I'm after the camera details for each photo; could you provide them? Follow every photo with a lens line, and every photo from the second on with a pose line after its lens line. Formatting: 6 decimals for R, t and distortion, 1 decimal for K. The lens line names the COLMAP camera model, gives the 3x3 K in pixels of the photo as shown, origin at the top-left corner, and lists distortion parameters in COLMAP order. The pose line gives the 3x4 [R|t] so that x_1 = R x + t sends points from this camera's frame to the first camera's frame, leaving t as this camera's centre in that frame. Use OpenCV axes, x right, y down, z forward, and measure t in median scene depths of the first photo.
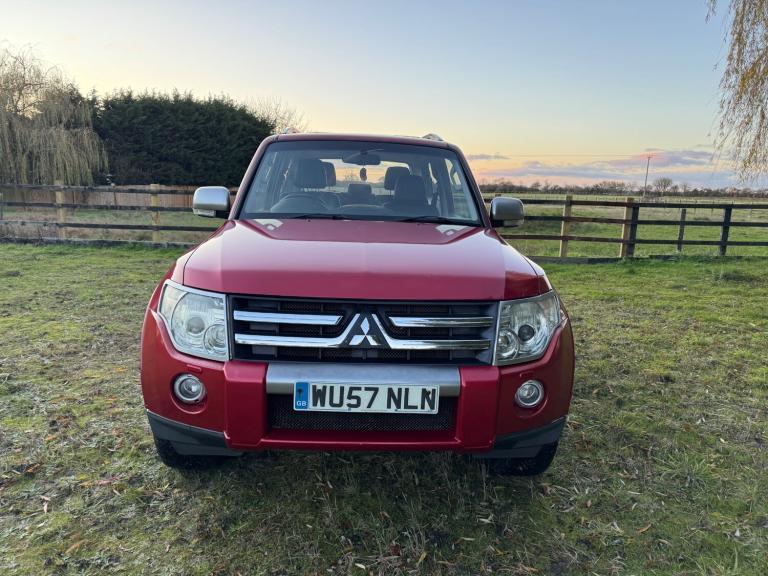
lens RADIAL K [[538.1, 0, 371.2], [0, 538.1, 284.2], [0, 0, 1]] dist [0.046361, -0.069335]
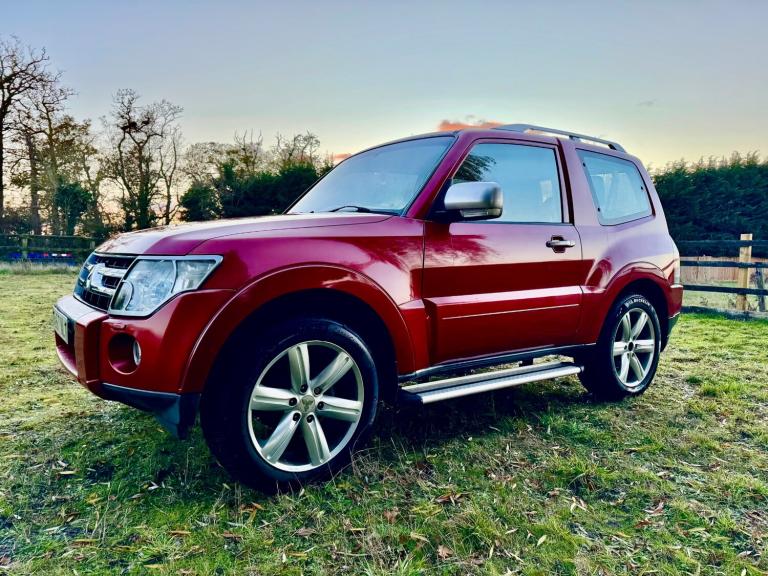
lens RADIAL K [[525.1, 0, 390.2], [0, 525.1, 289.0], [0, 0, 1]] dist [0.050502, -0.061521]
pose [[0.564763, 0.031853, -0.824638, 1.376582], [-0.139754, 0.988514, -0.057529, 0.088740], [0.813334, 0.147736, 0.562728, 0.866111]]
